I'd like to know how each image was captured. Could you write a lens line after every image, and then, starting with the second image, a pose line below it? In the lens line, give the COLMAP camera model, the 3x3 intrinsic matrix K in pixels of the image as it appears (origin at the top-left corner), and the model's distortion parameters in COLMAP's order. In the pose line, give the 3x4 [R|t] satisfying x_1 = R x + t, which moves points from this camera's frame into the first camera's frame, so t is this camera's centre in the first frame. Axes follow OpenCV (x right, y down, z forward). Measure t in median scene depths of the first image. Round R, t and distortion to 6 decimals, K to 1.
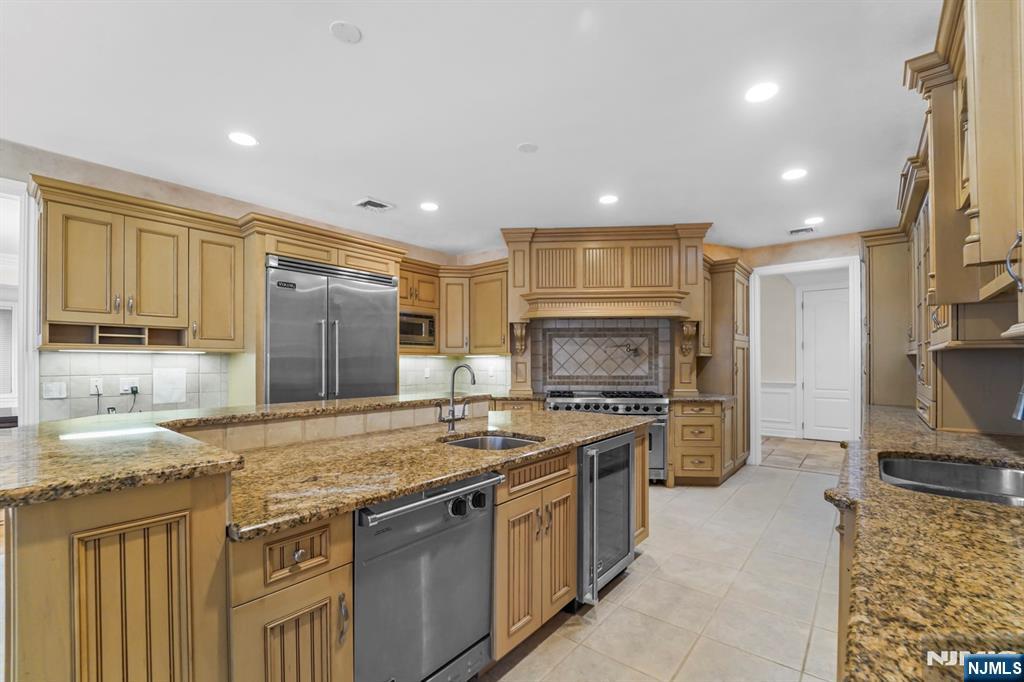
lens RADIAL K [[429.8, 0, 511.4], [0, 429.8, 363.7], [0, 0, 1]] dist [0.000161, -0.000006]
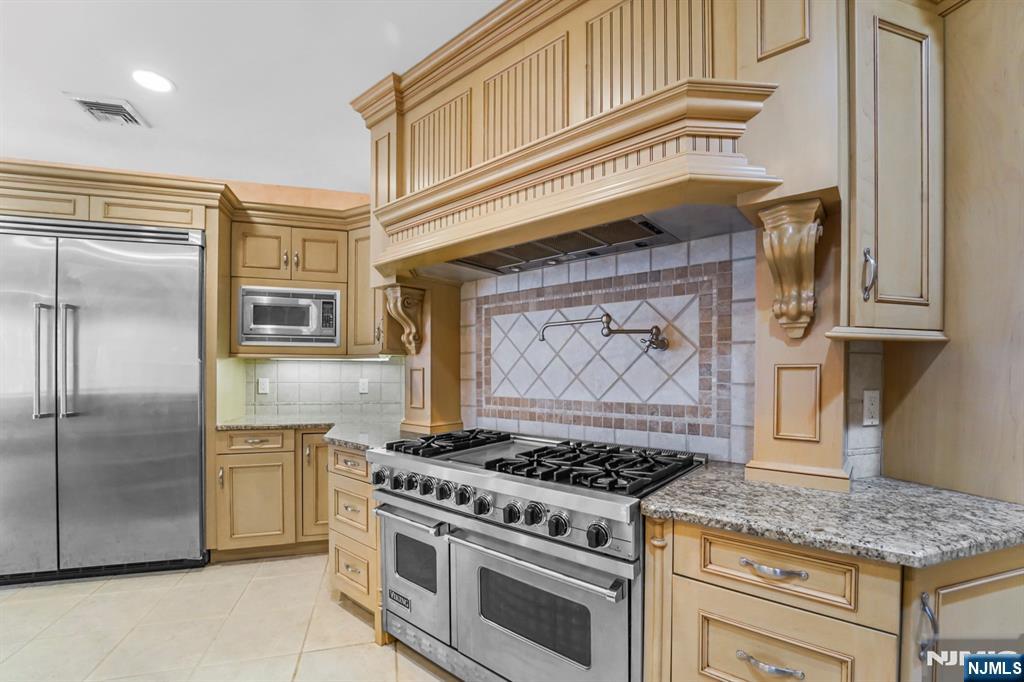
lens RADIAL K [[433.7, 0, 512.5], [0, 433.7, 374.2], [0, 0, 1]] dist [-0.001389, -0.000037]
pose [[0.824178, 0.003294, -0.566322, 0.390311], [-0.002570, 0.999995, 0.002077, 0.002037], [0.566326, -0.000256, 0.824181, 0.636321]]
